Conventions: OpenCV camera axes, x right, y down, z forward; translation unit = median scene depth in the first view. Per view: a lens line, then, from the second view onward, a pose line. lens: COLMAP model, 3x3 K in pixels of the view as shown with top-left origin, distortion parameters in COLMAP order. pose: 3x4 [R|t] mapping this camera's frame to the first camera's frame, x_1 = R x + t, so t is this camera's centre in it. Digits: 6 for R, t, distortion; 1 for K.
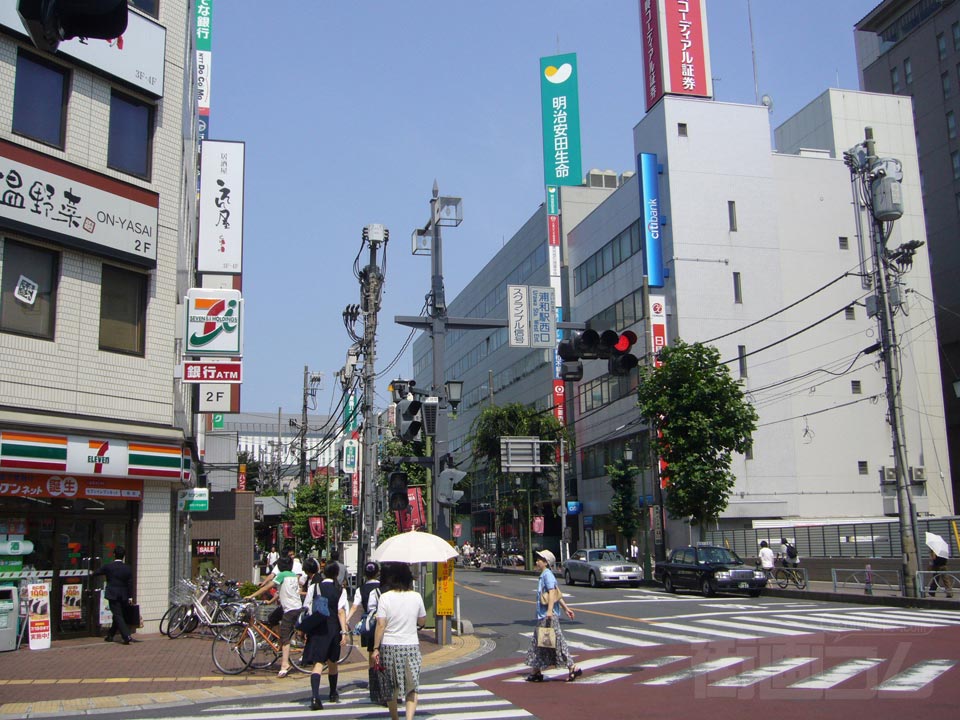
lens RADIAL K [[1039.2, 0, 480.1], [0, 1039.2, 358.9], [0, 0, 1]] dist [-0.072821, 0.000000]
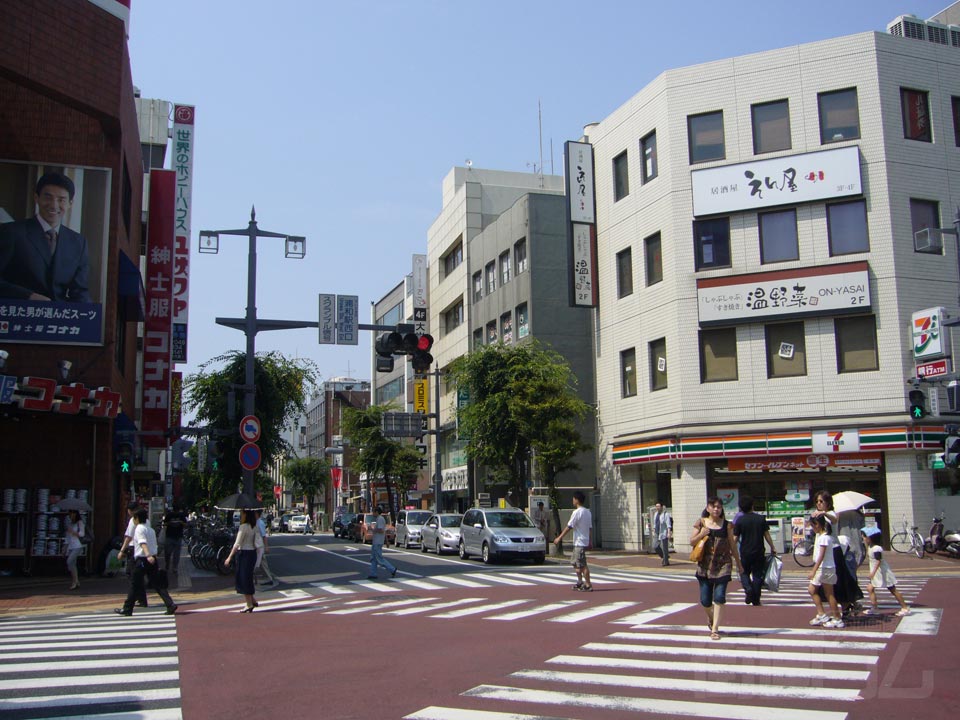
lens RADIAL K [[1039.2, 0, 480.0], [0, 1039.2, 359.6], [0, 0, 1]] dist [-0.072821, 0.000000]
pose [[0.073448, -0.120851, -0.989950, 1.215511], [0.190060, 0.976135, -0.105063, 0.033178], [0.979021, -0.180433, 0.094664, 0.313091]]
